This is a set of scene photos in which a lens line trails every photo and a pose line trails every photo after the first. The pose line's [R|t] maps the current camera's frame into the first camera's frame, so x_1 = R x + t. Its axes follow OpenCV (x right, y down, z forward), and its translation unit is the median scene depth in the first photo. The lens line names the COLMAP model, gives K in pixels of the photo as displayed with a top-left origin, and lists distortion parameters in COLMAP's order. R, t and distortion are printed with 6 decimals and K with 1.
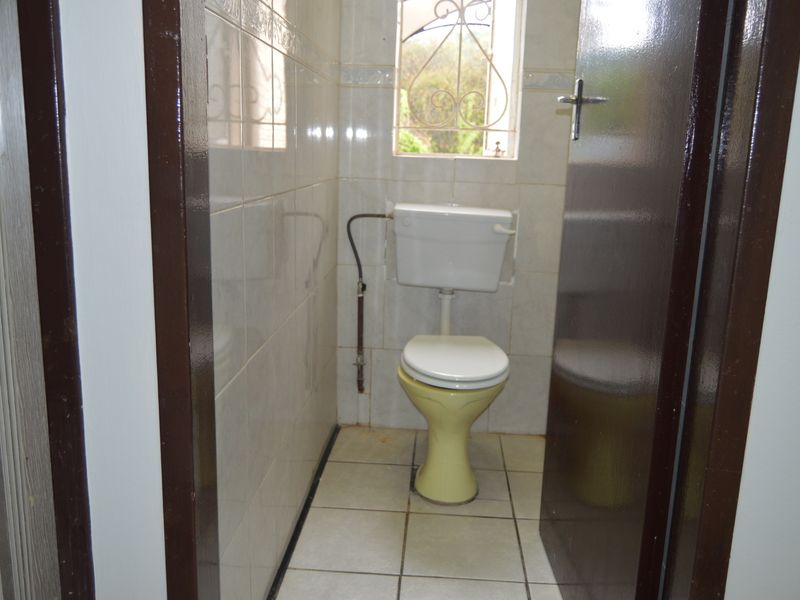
lens RADIAL K [[704.2, 0, 400.0], [0, 704.2, 300.0], [0, 0, 1]] dist [-0.007889, -0.002551]
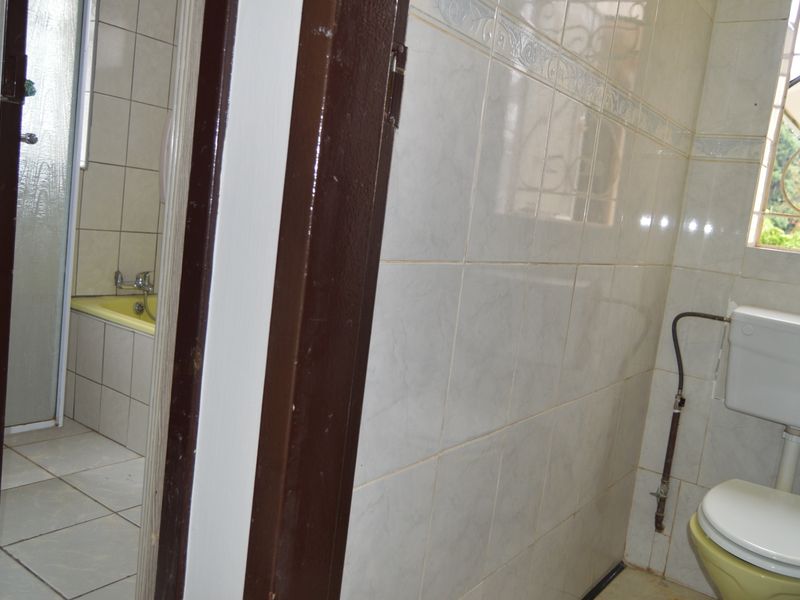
lens RADIAL K [[704.2, 0, 400.0], [0, 704.2, 300.0], [0, 0, 1]] dist [-0.007889, -0.002551]
pose [[0.842623, 0.140930, -0.519735, 0.078012], [-0.205847, 0.976146, -0.069041, -0.010178], [0.497607, 0.165162, 0.851533, 0.135335]]
